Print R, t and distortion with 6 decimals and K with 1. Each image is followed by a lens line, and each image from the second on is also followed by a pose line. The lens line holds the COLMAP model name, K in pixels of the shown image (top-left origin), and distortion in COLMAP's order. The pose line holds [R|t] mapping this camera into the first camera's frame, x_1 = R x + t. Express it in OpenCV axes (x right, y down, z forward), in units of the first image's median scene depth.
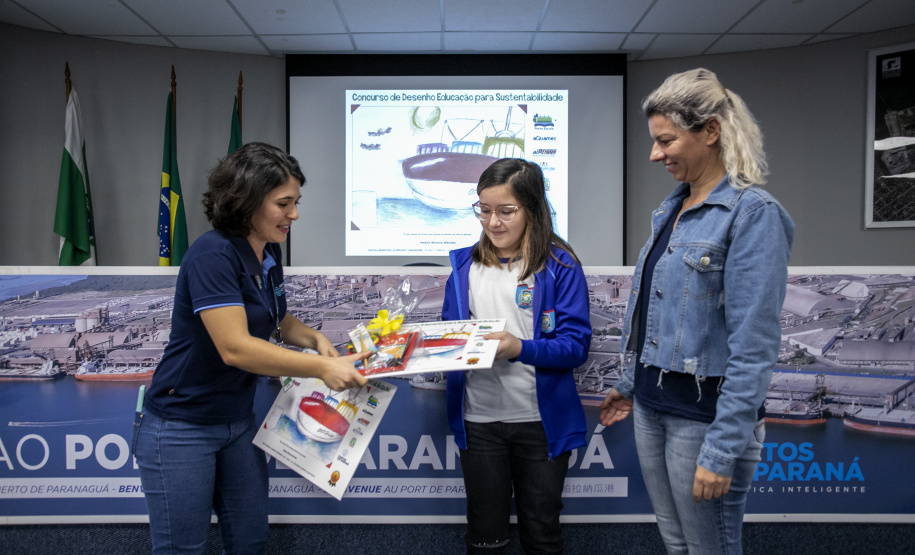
lens RADIAL K [[645.7, 0, 456.6], [0, 645.7, 276.5], [0, 0, 1]] dist [-0.039432, 0.045049]
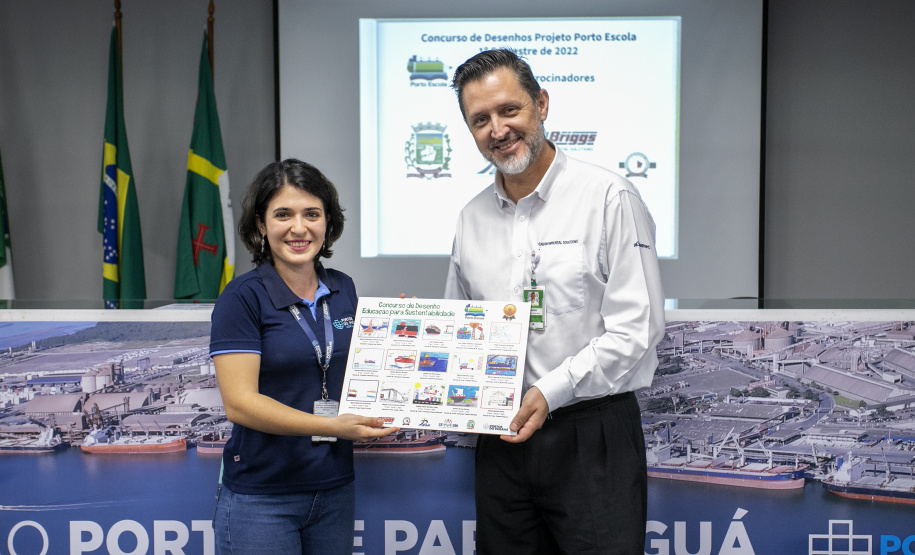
lens RADIAL K [[1029.3, 0, 460.2], [0, 1029.3, 282.2], [0, 0, 1]] dist [0.024457, 0.000000]
pose [[0.999890, -0.000125, -0.014818, -0.103473], [0.000587, 0.999514, 0.031162, -0.089466], [0.014807, -0.031167, 0.999405, -0.270951]]
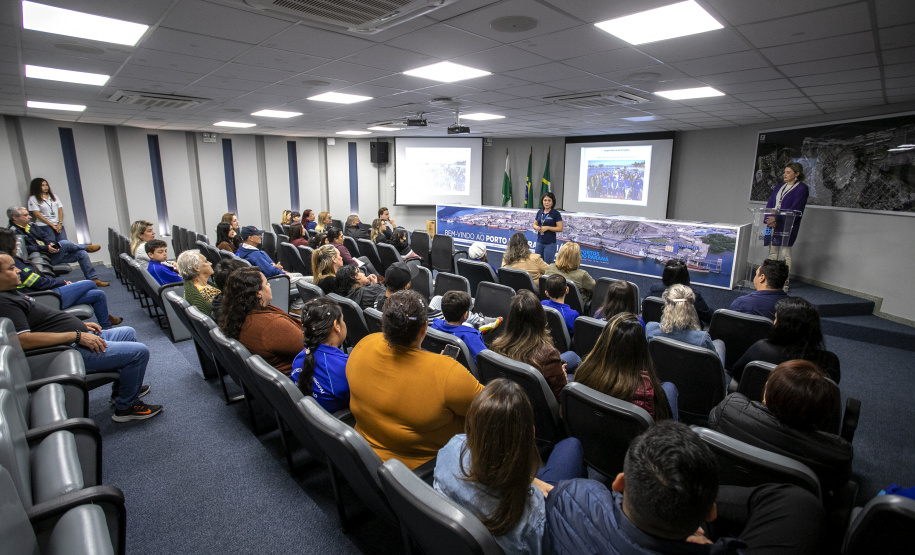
lens RADIAL K [[440.3, 0, 461.3], [0, 440.3, 275.5], [0, 0, 1]] dist [-0.044960, 0.004398]
pose [[0.704293, 0.162924, -0.690961, 2.174526], [-0.026143, 0.978601, 0.204100, -0.227312], [0.709428, -0.125682, 0.693481, -2.117538]]
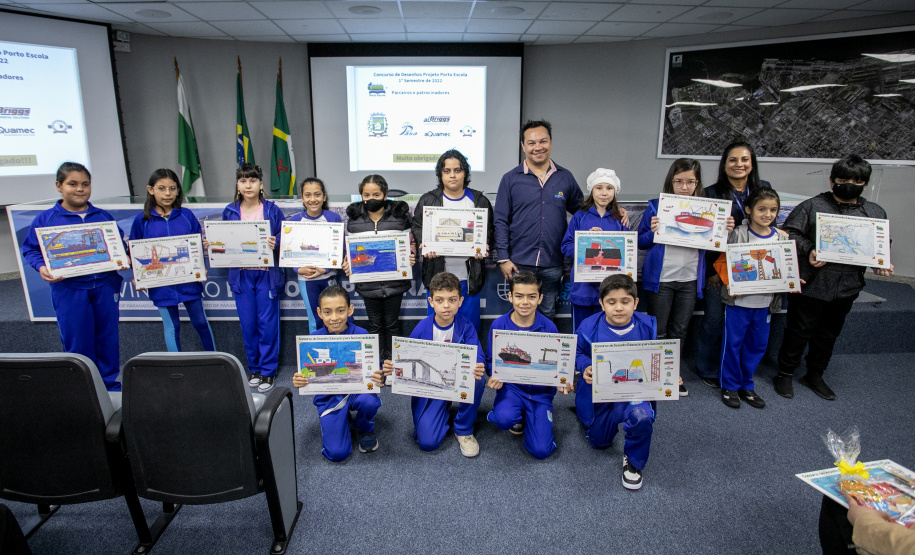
lens RADIAL K [[494.7, 0, 446.9], [0, 494.7, 262.1], [0, 0, 1]] dist [-0.064098, 0.021405]
pose [[0.999691, -0.005443, 0.024251, 0.097638], [0.000121, 0.976782, 0.214237, -0.170002], [-0.024854, -0.214168, 0.976481, -0.632679]]
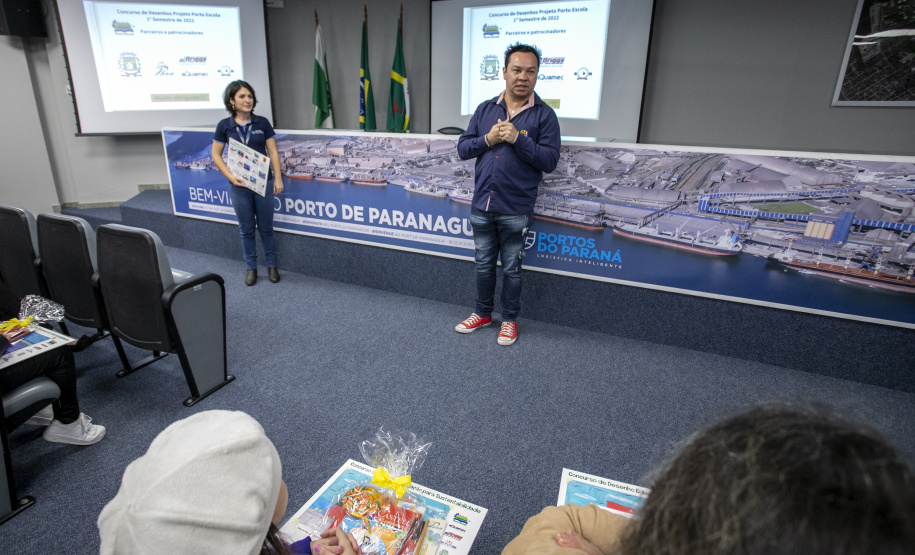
lens RADIAL K [[469.0, 0, 428.5], [0, 469.0, 254.3], [0, 0, 1]] dist [-0.069267, 0.024289]
pose [[0.897092, 0.141378, -0.418615, 0.696259], [-0.015013, 0.956633, 0.290909, -0.083869], [0.441589, -0.254688, 0.860310, -0.388537]]
